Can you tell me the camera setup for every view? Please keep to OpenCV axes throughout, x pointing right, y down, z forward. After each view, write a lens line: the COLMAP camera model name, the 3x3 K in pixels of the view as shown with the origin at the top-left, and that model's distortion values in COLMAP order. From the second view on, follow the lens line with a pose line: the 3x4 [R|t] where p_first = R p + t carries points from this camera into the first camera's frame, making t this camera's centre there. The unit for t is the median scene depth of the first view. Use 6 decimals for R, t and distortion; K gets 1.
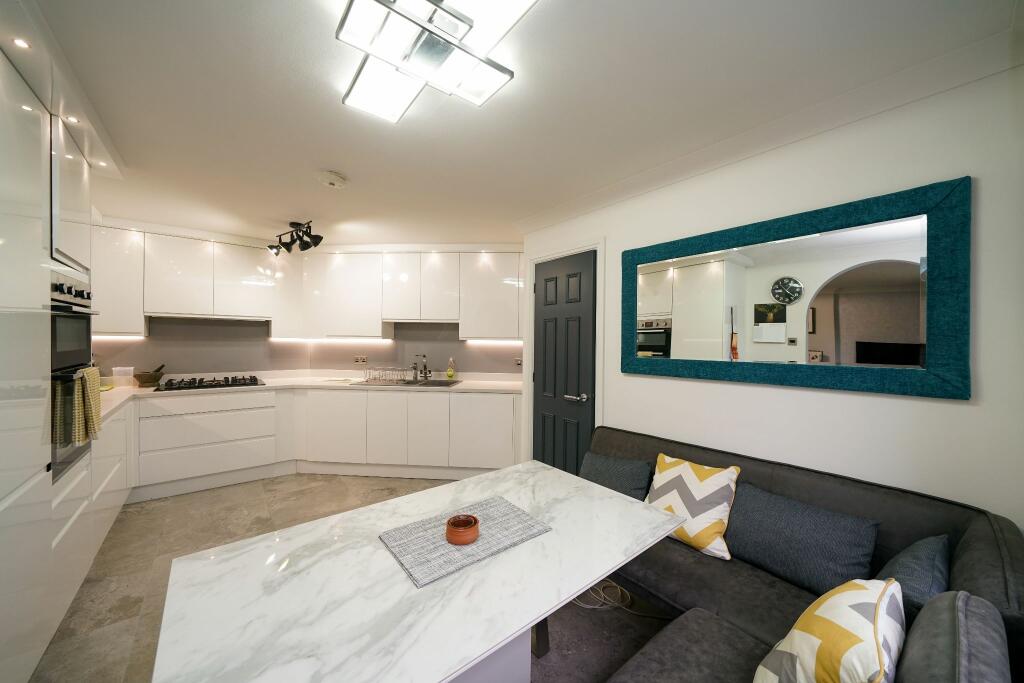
lens RADIAL K [[358.4, 0, 512.4], [0, 358.4, 340.0], [0, 0, 1]] dist [-0.001575, -0.000050]
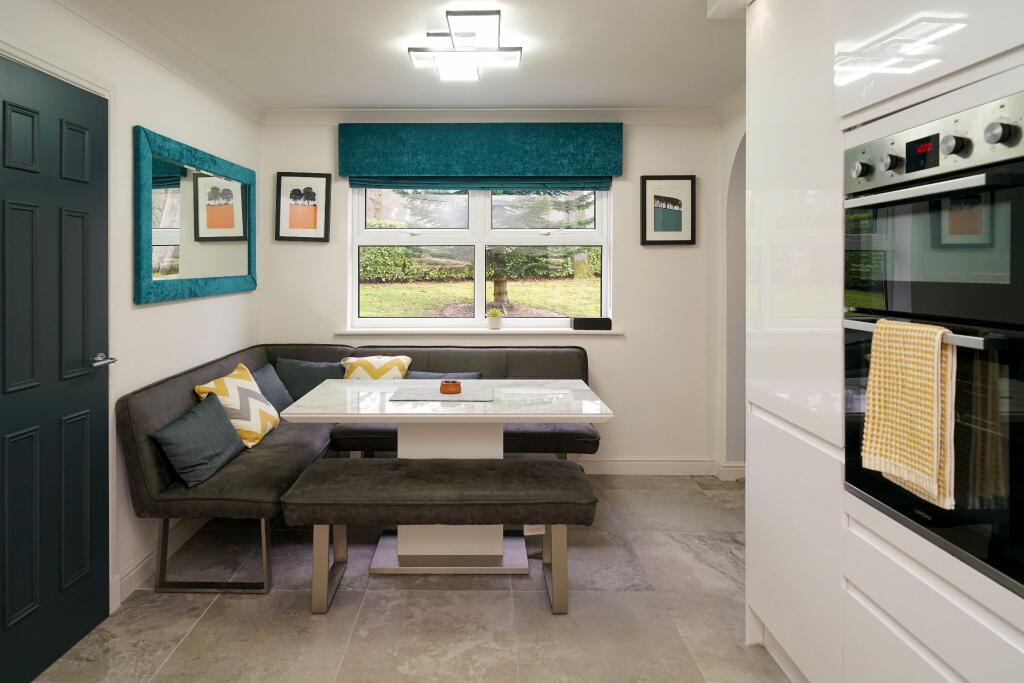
lens RADIAL K [[649.2, 0, 486.8], [0, 649.2, 265.6], [0, 0, 1]] dist [0.003163, 0.000106]
pose [[-0.776093, -0.006265, 0.630588, -0.906141], [-0.006172, 0.999978, 0.002340, 0.010574], [-0.630589, -0.002076, -0.776114, 1.414434]]
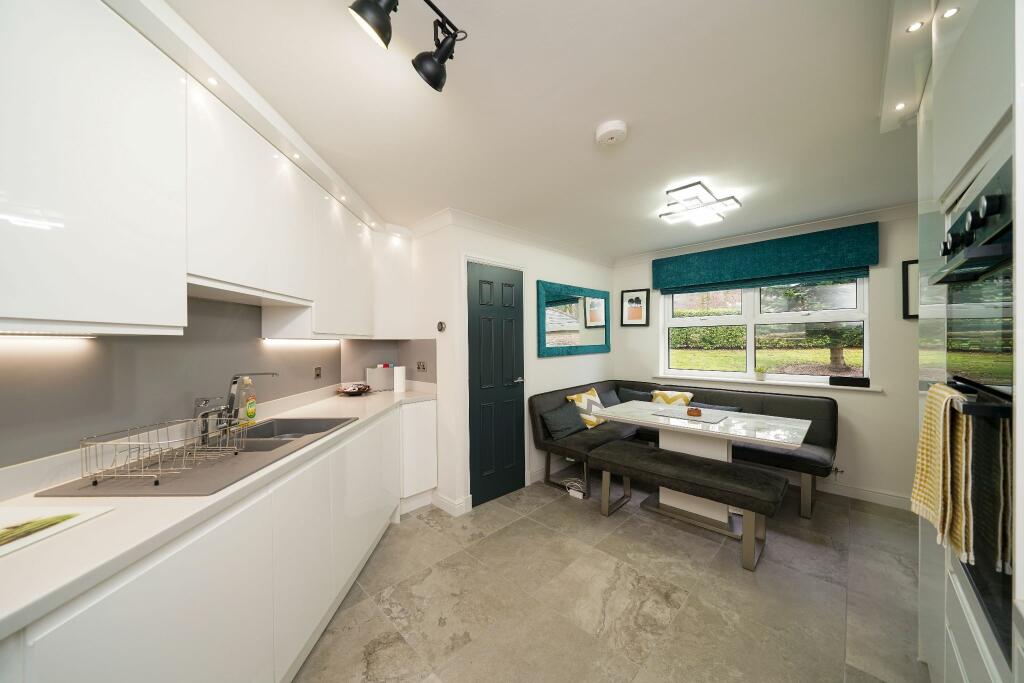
lens RADIAL K [[358.4, 0, 512.4], [0, 358.4, 340.0], [0, 0, 1]] dist [-0.001575, -0.000050]
pose [[-0.111054, -0.002461, 0.993811, -1.138621], [0.009263, 0.999951, 0.003511, 0.008778], [-0.993771, 0.009596, -0.111026, 1.185396]]
